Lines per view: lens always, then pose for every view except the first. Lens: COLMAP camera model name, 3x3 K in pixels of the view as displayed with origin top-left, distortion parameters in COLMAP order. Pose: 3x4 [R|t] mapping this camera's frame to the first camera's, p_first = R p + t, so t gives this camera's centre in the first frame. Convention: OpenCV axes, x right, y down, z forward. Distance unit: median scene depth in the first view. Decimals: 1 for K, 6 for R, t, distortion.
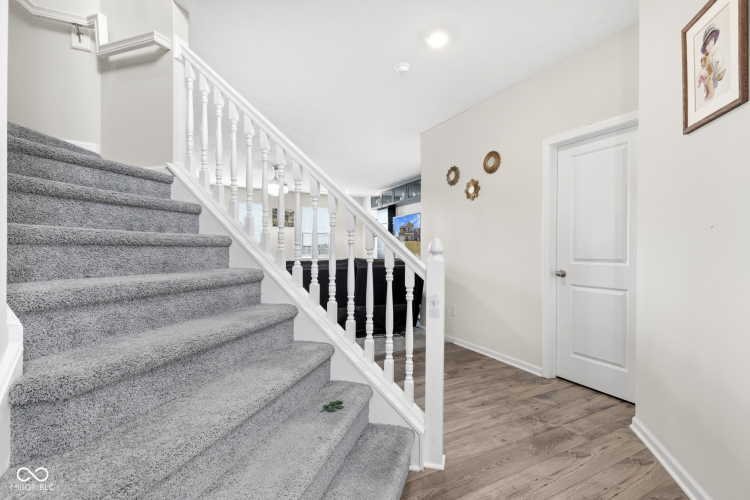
lens RADIAL K [[340.6, 0, 379.0], [0, 340.6, 250.0], [0, 0, 1]] dist [0.001183, 0.001445]
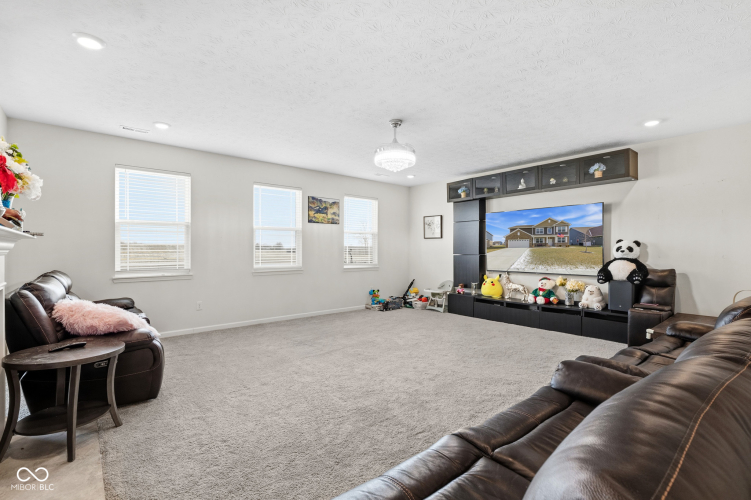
lens RADIAL K [[341.1, 0, 373.8], [0, 341.1, 250.2], [0, 0, 1]] dist [0.001183, 0.001445]
pose [[0.975224, 0.003018, 0.221197, -1.520981], [-0.002373, 0.999992, -0.003183, -0.053022], [-0.221205, 0.002579, 0.975224, 1.384309]]
